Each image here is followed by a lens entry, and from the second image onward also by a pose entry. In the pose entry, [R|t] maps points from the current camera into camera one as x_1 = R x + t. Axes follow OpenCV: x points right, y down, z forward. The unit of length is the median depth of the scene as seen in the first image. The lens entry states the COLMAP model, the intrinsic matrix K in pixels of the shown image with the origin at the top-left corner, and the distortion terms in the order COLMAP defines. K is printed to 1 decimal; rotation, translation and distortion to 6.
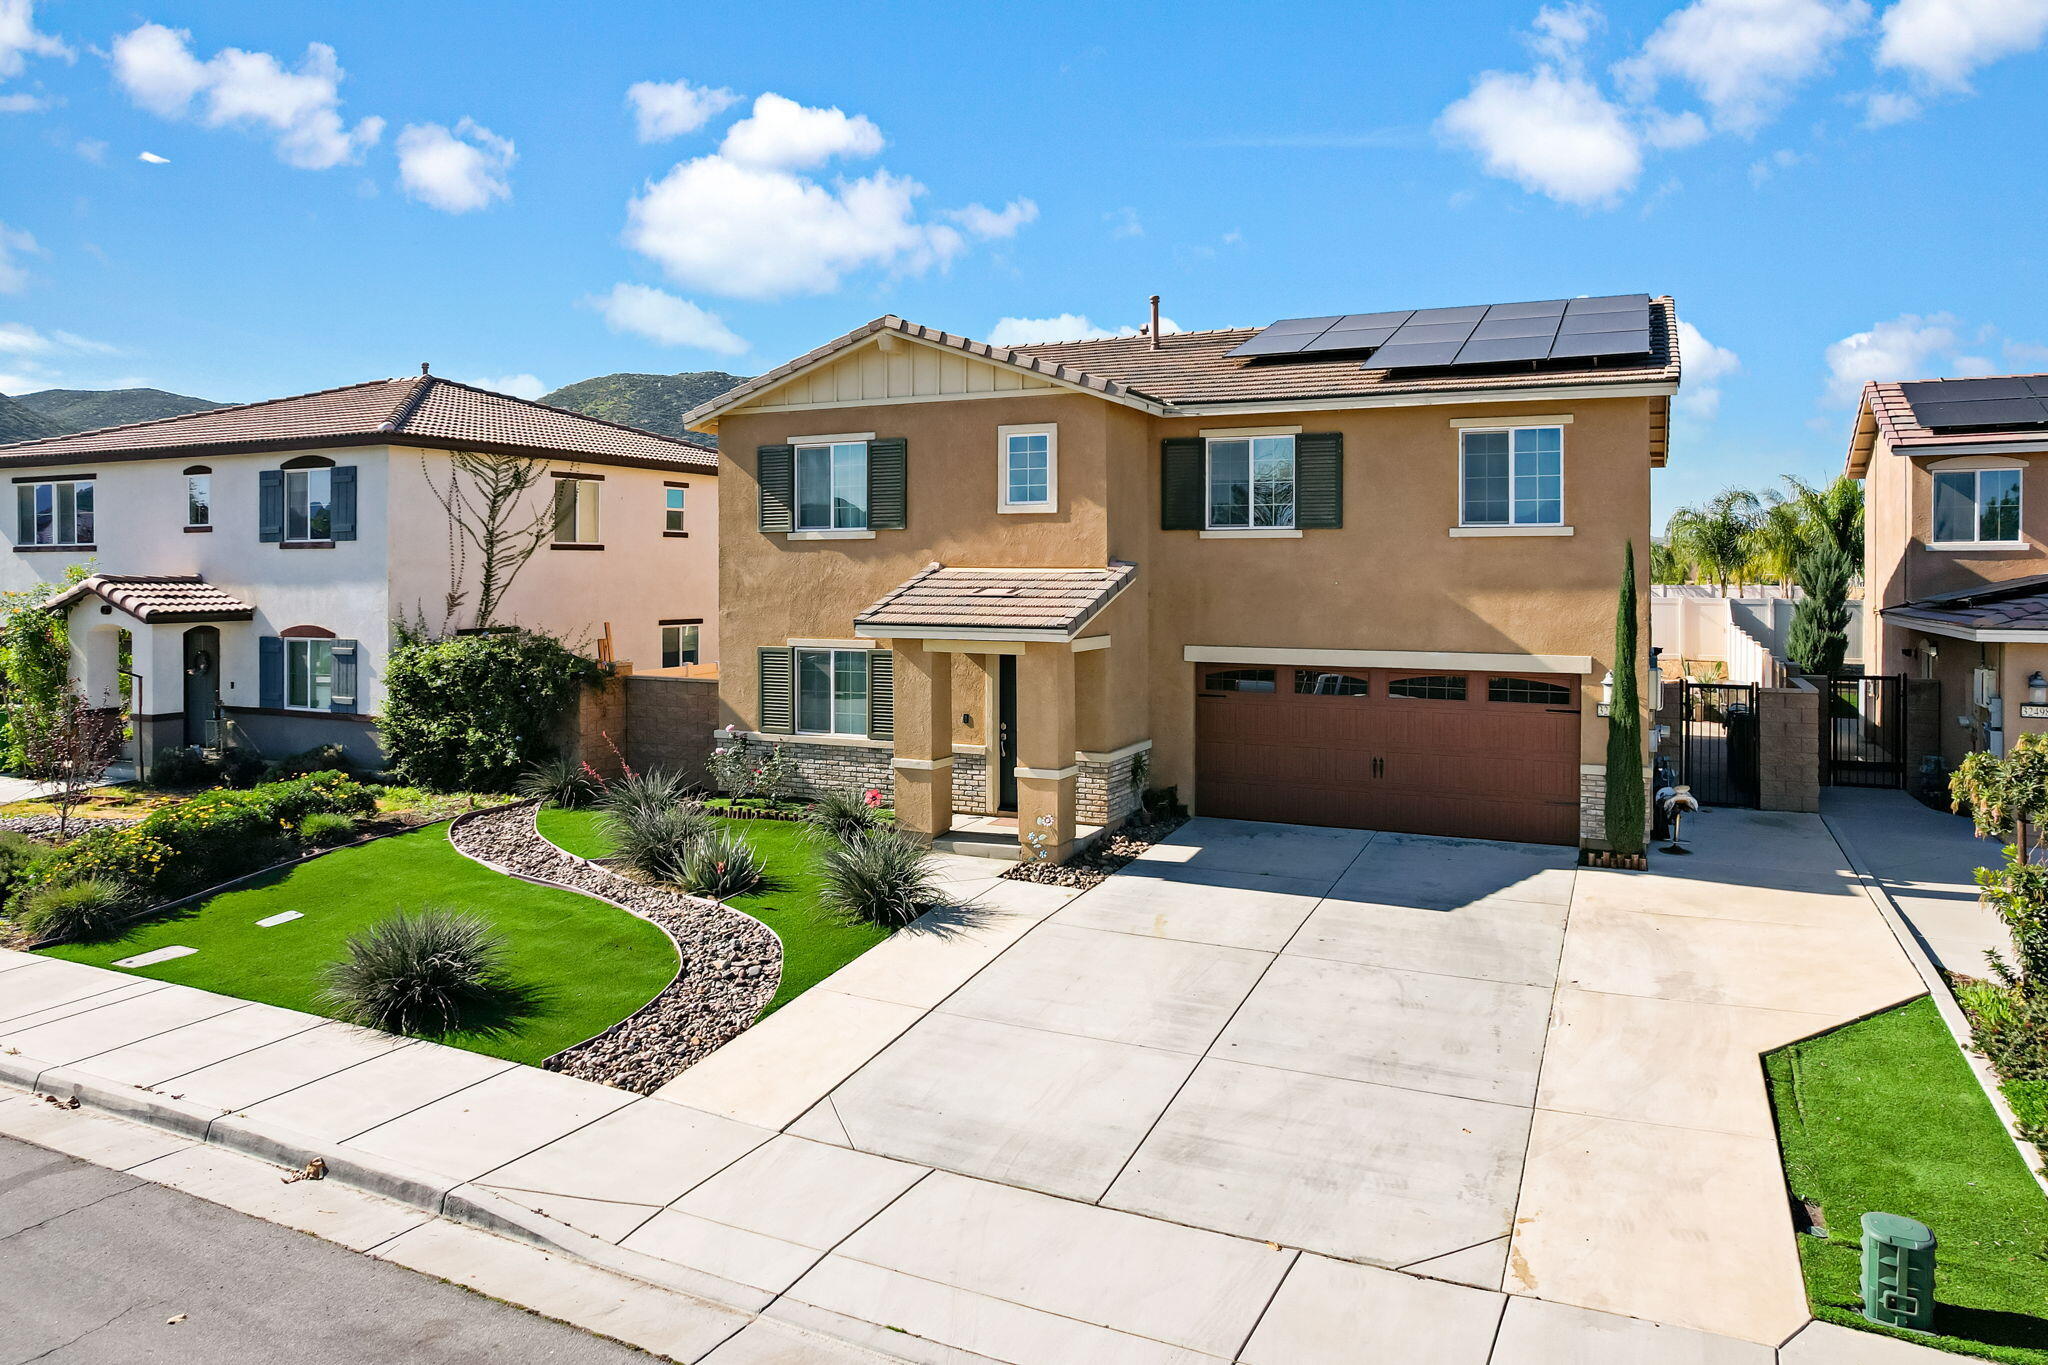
lens RADIAL K [[1331.8, 0, 997.9], [0, 1331.8, 598.9], [0, 0, 1]] dist [-0.030745, 0.030195]
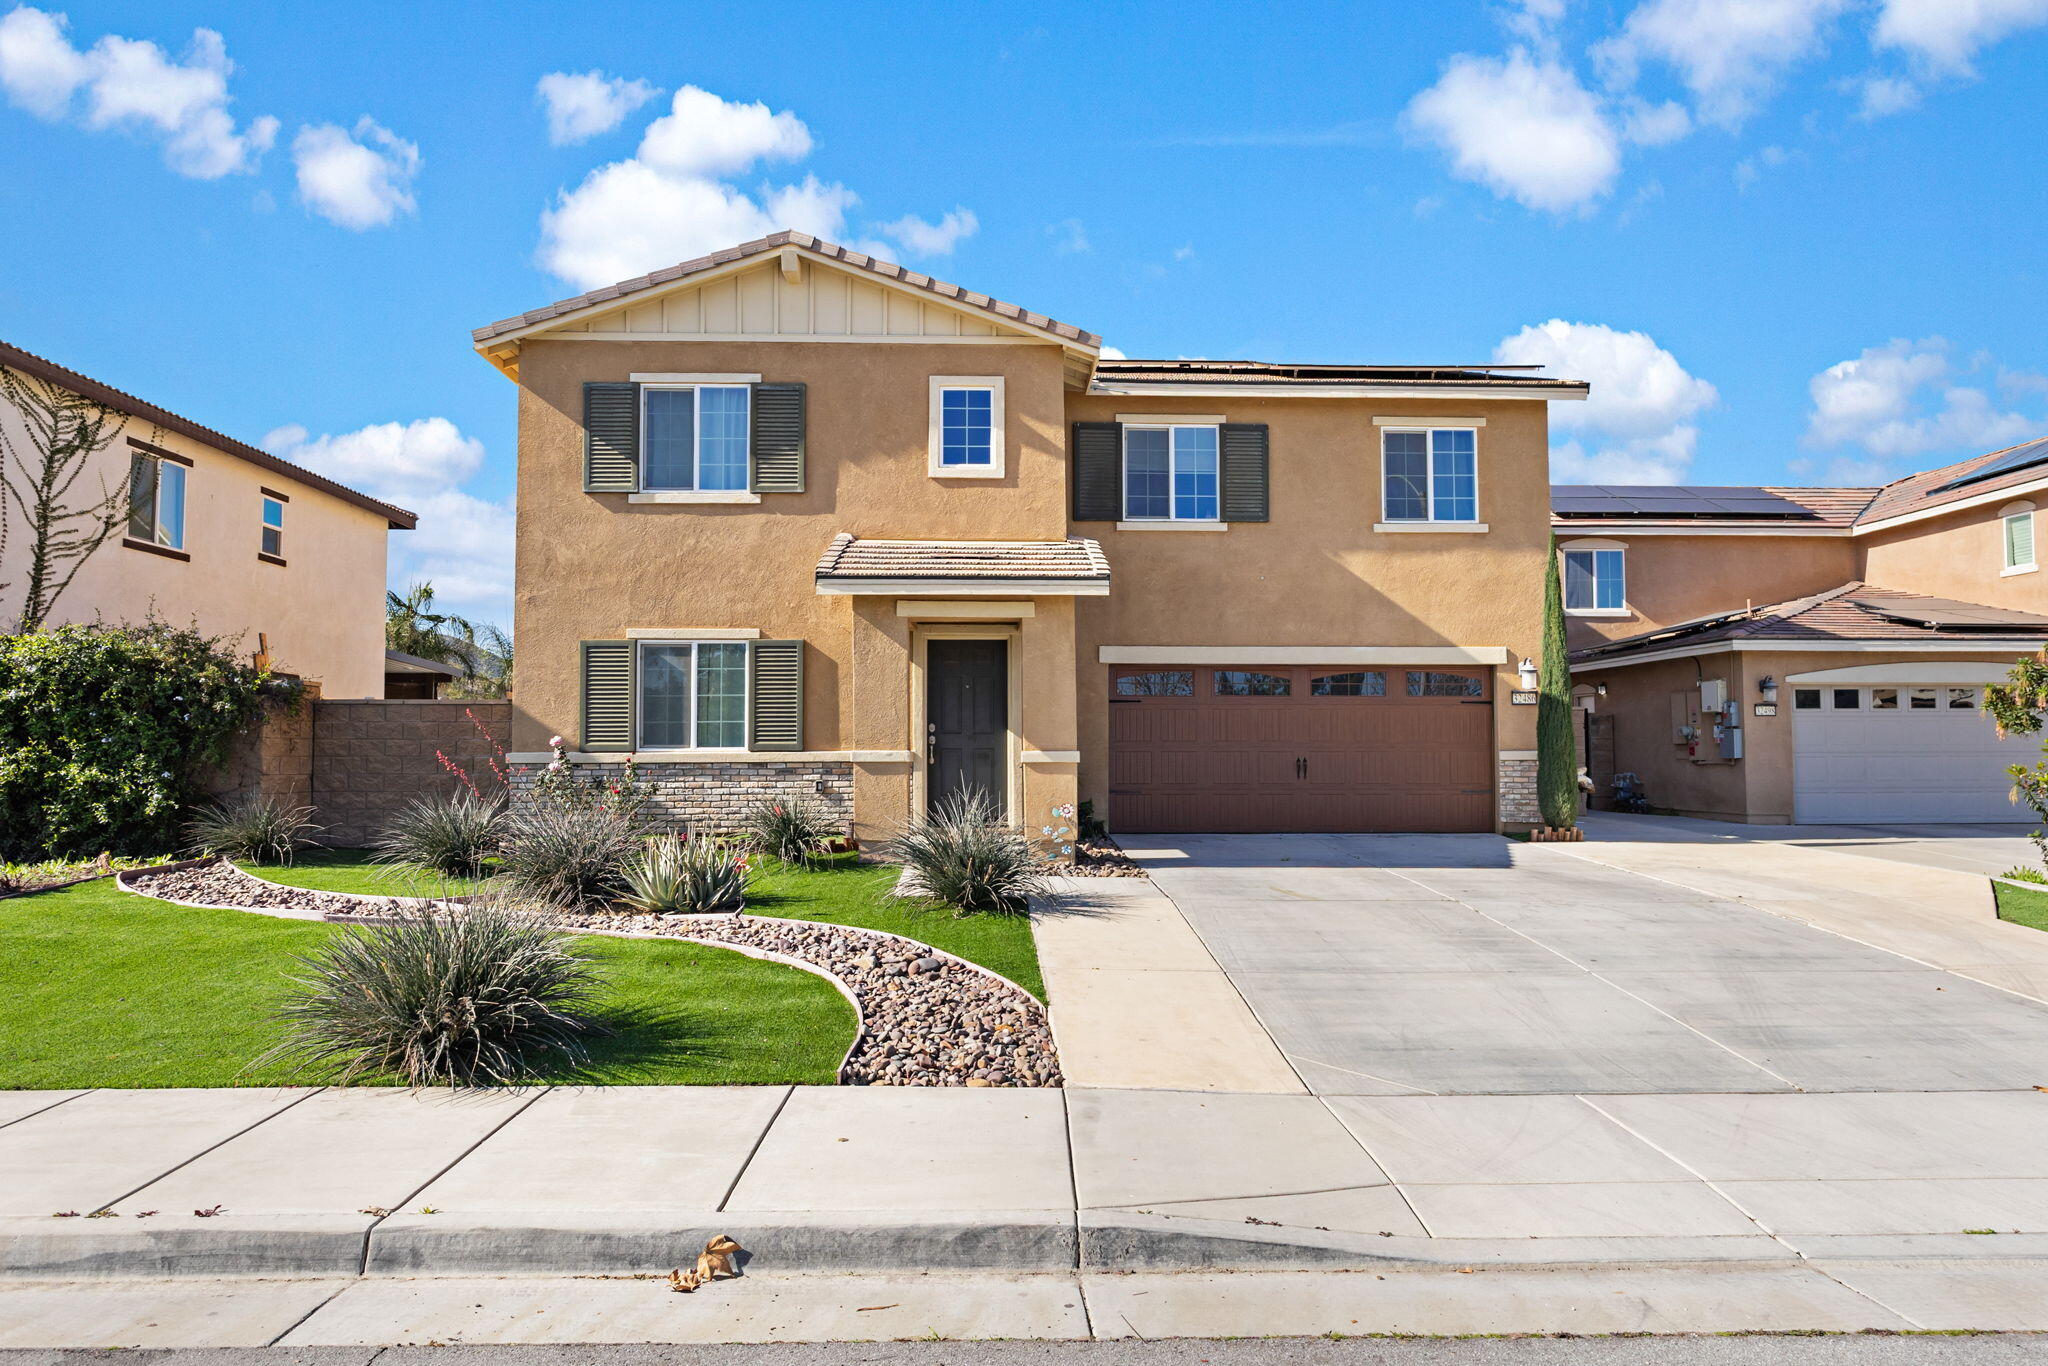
lens RADIAL K [[1258.5, 0, 1019.0], [0, 1258.5, 727.4], [0, 0, 1]] dist [-0.008488, 0.004436]
pose [[0.882841, 0.010868, 0.469545, -0.322186], [0.010404, 0.999034, -0.042684, 0.130030], [-0.469556, 0.042568, 0.881876, 0.270358]]
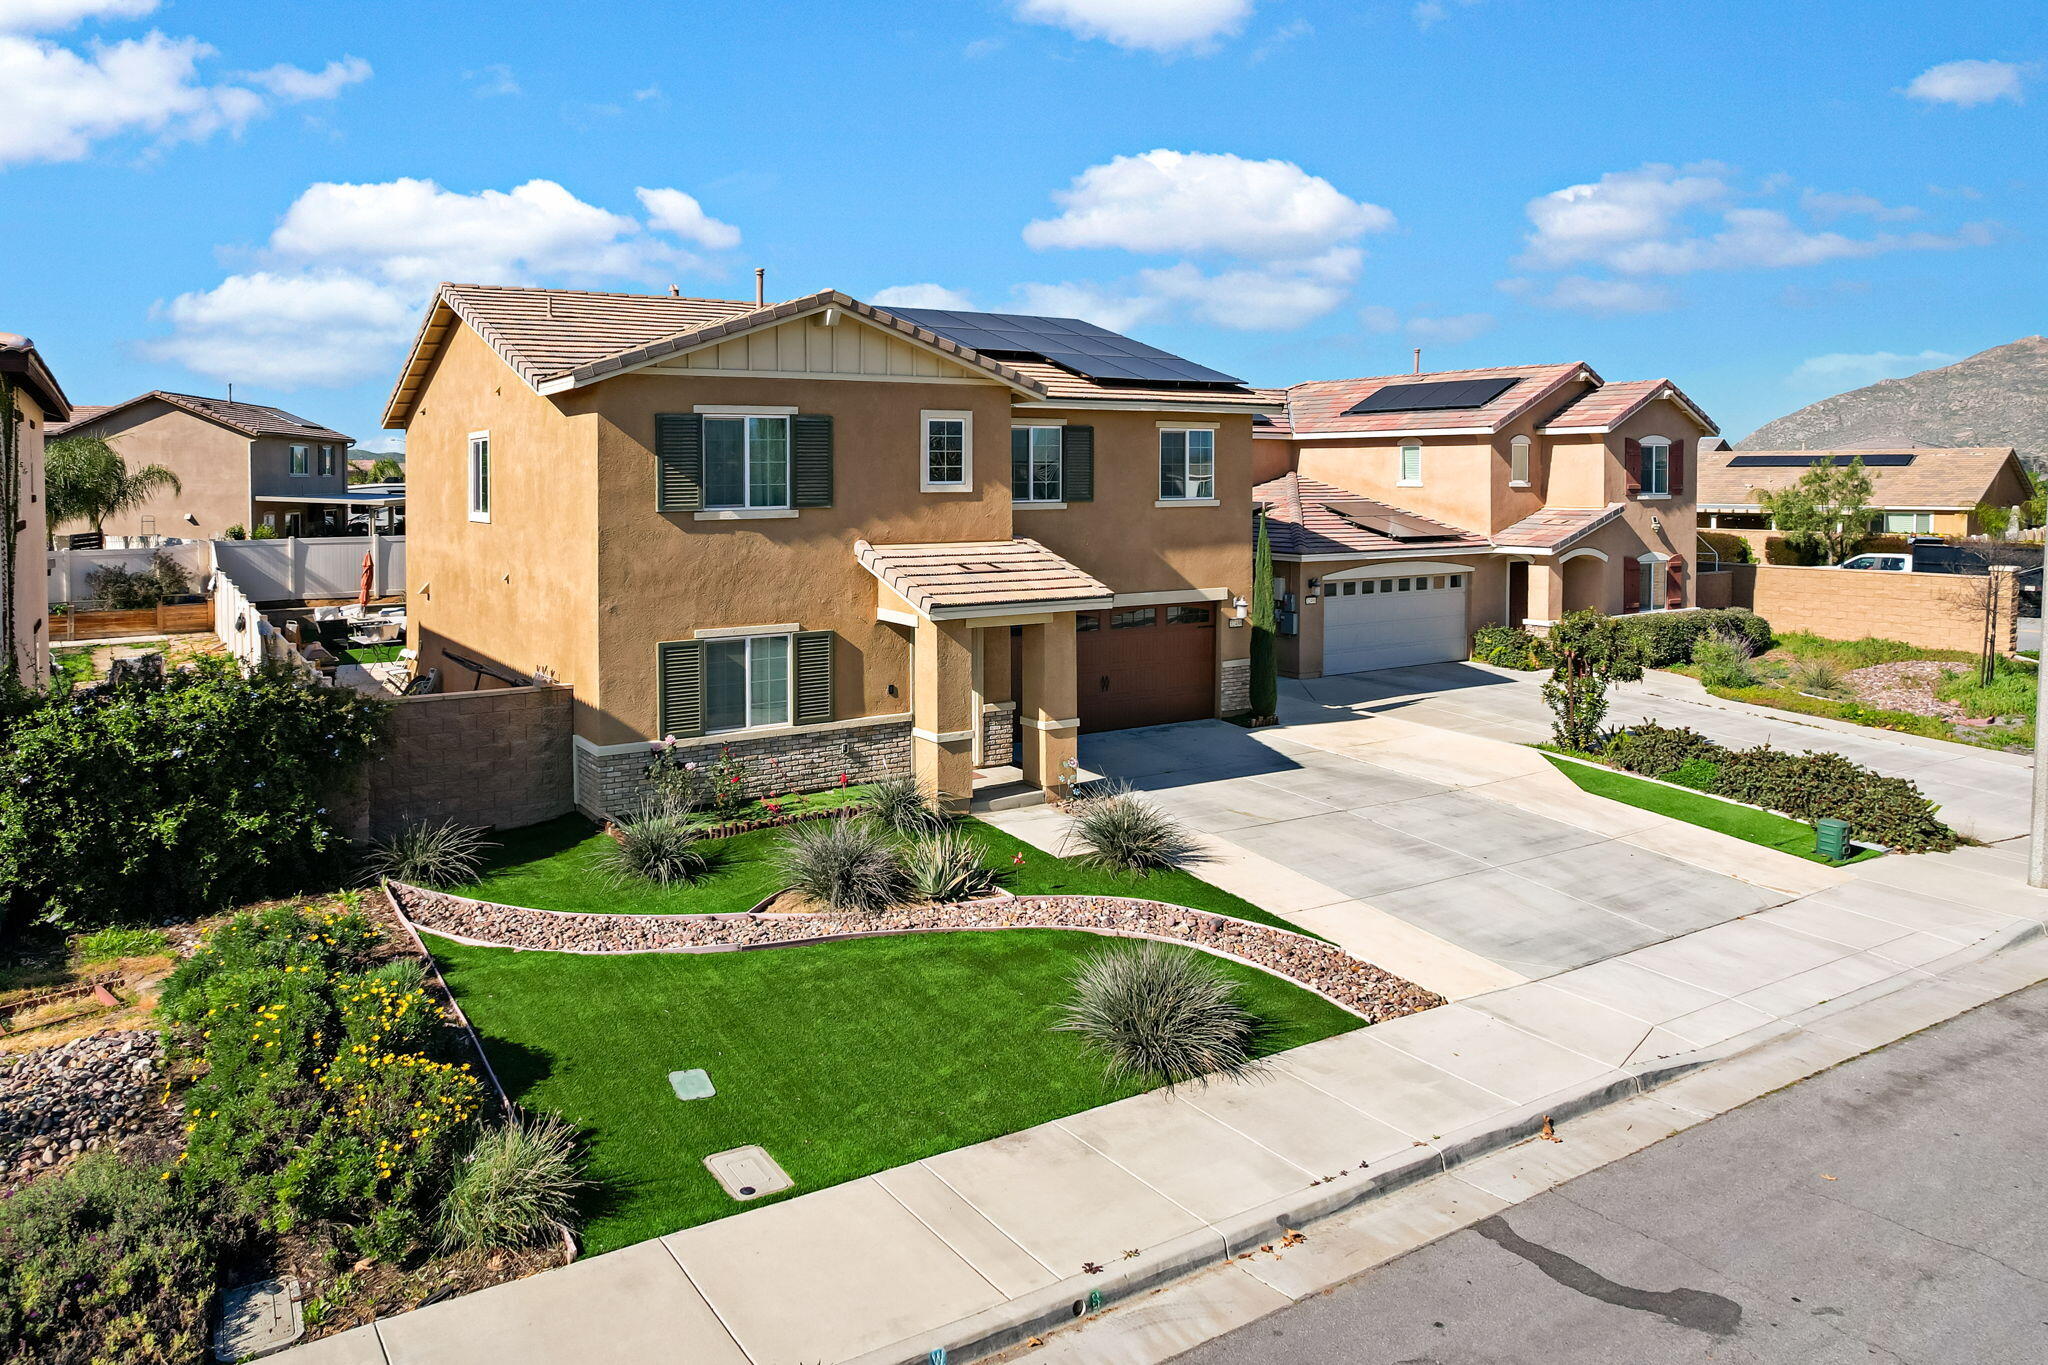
lens RADIAL K [[1331.8, 0, 906.2], [0, 1331.8, 581.8], [0, 0, 1]] dist [-0.030745, 0.030195]
pose [[0.555095, -0.066281, 0.829142, -0.875778], [0.023085, 0.997664, 0.064298, -0.060575], [-0.831466, -0.016551, 0.555329, 0.421932]]
